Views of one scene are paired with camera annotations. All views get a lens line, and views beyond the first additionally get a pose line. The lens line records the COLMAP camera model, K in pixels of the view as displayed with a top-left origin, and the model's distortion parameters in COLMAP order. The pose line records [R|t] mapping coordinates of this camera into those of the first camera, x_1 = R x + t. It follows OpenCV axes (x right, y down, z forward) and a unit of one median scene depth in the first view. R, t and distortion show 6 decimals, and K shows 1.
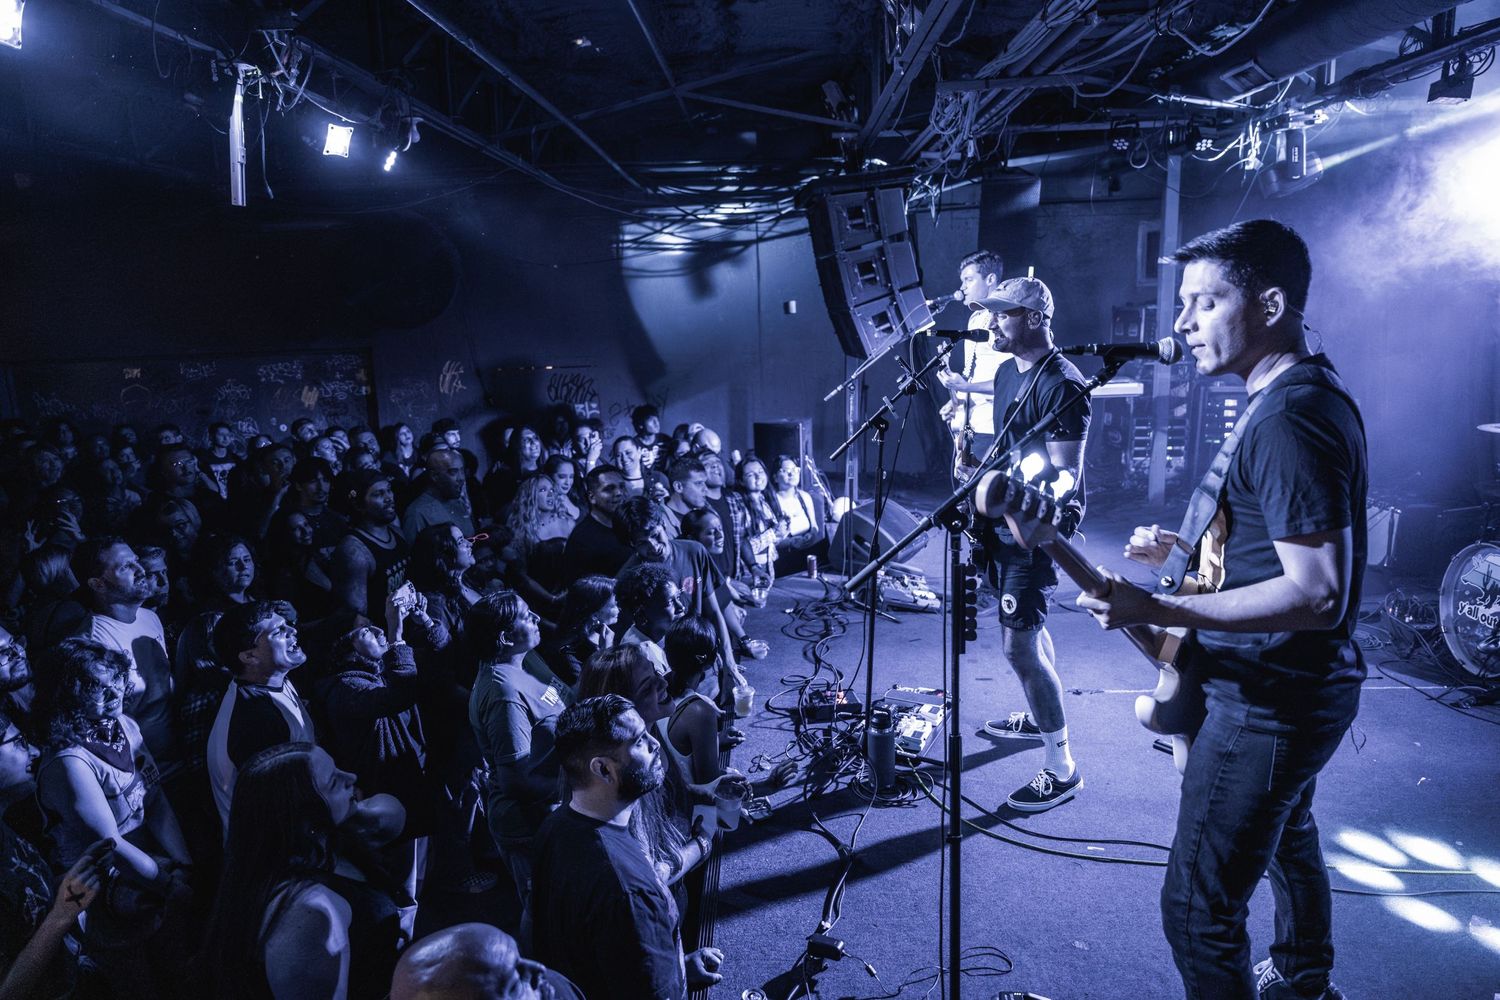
lens RADIAL K [[1011.1, 0, 748.9], [0, 1011.1, 511.9], [0, 0, 1]] dist [-0.001924, -0.008505]
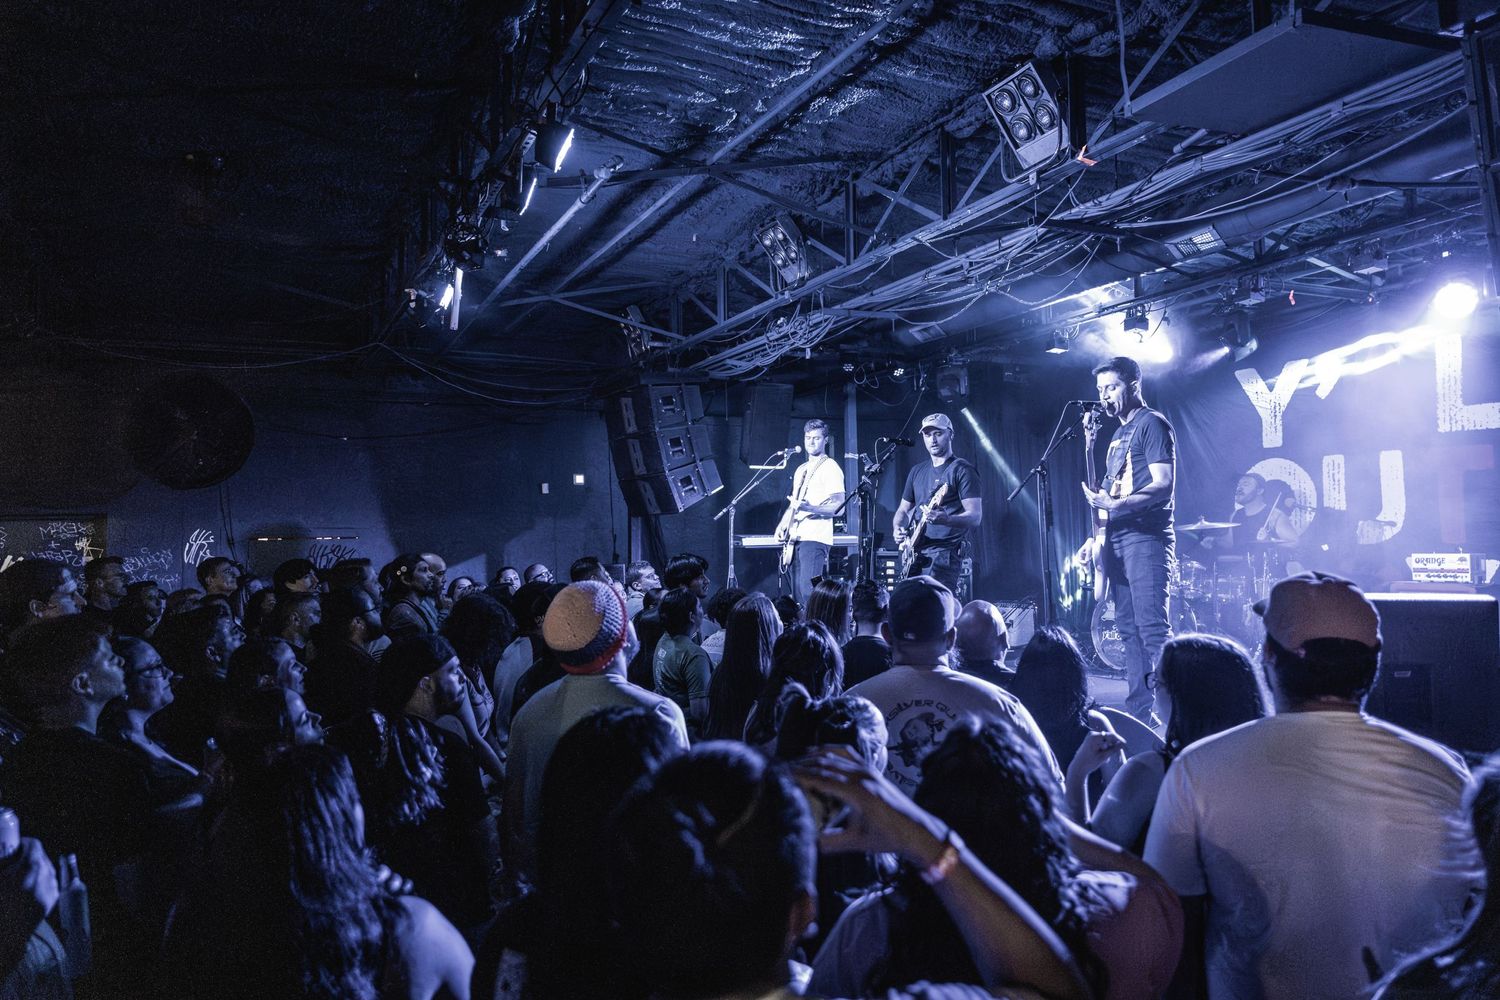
lens RADIAL K [[1115.1, 0, 759.6], [0, 1115.1, 510.4], [0, 0, 1]] dist [0.005479, 0.004473]
pose [[0.881500, 0.031600, 0.471125, -0.460359], [0.089811, 0.968323, -0.232990, 0.186303], [-0.463563, 0.247693, 0.850739, -0.245408]]
